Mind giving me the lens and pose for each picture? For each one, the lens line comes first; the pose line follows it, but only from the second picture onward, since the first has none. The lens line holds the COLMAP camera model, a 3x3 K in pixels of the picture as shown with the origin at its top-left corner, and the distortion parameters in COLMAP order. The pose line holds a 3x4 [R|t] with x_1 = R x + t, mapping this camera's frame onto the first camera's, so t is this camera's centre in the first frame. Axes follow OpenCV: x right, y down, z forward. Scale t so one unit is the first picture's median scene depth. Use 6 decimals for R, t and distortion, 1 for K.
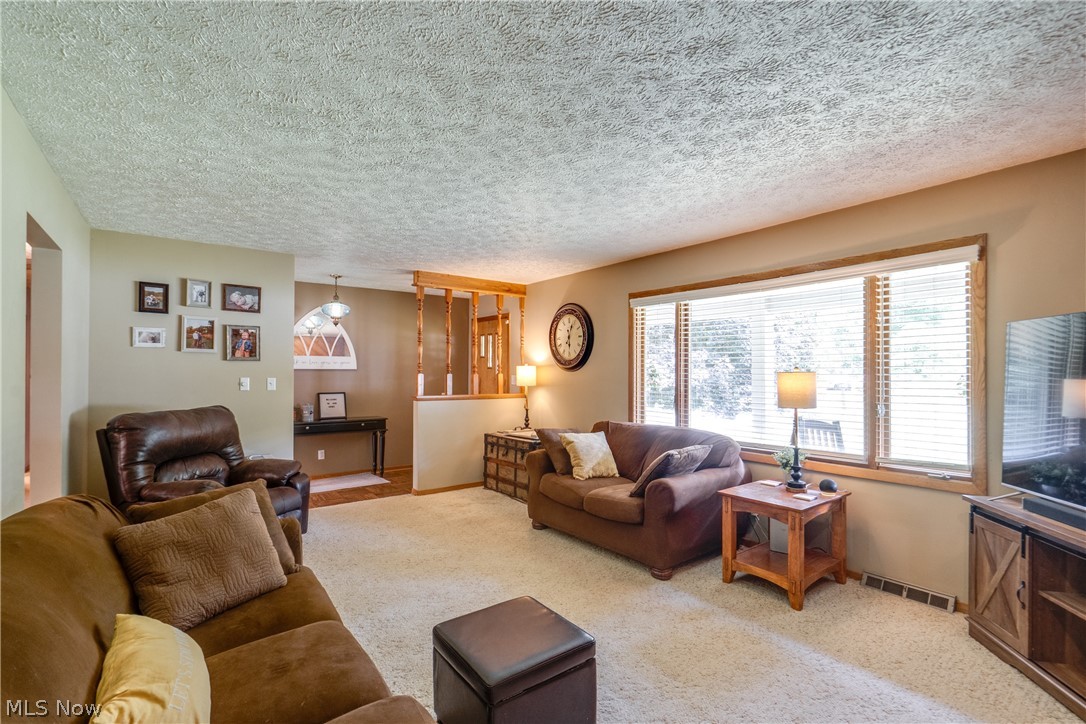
lens RADIAL K [[498.0, 0, 547.9], [0, 498.0, 368.2], [0, 0, 1]] dist [-0.000851, -0.000015]
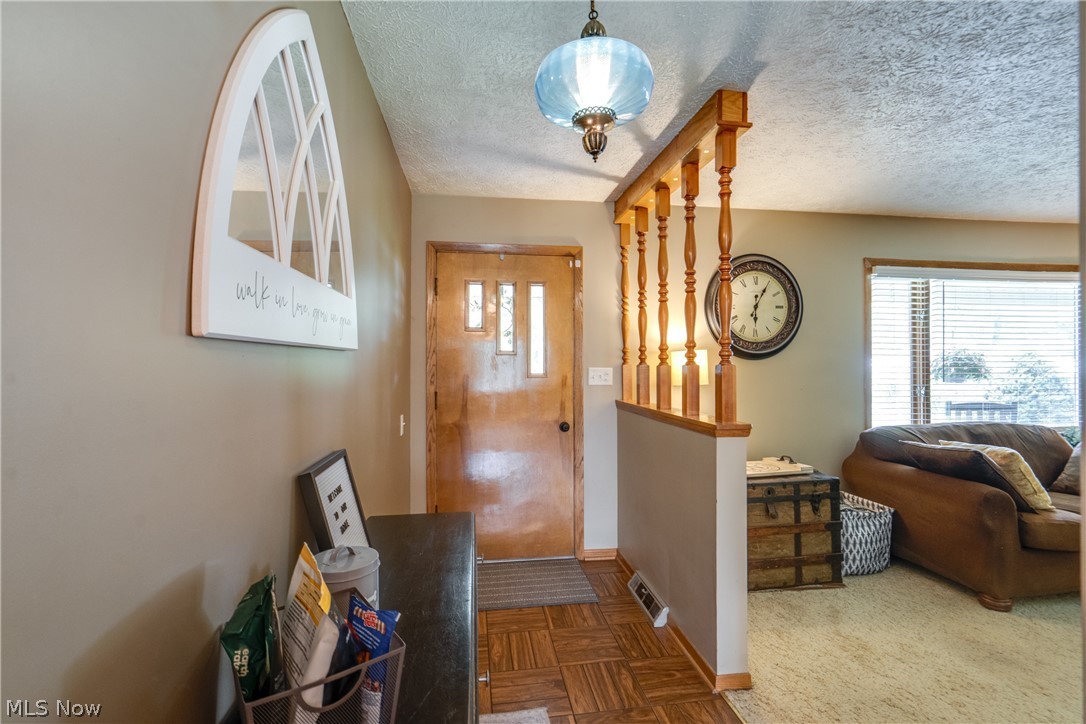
lens RADIAL K [[498.0, 0, 544.3], [0, 498.0, 357.9], [0, 0, 1]] dist [-0.000851, -0.000015]
pose [[0.485455, 0.003003, 0.874256, -0.695805], [-0.004393, 0.999990, -0.000996, 0.006566], [-0.874251, -0.003357, 0.485463, 0.985785]]
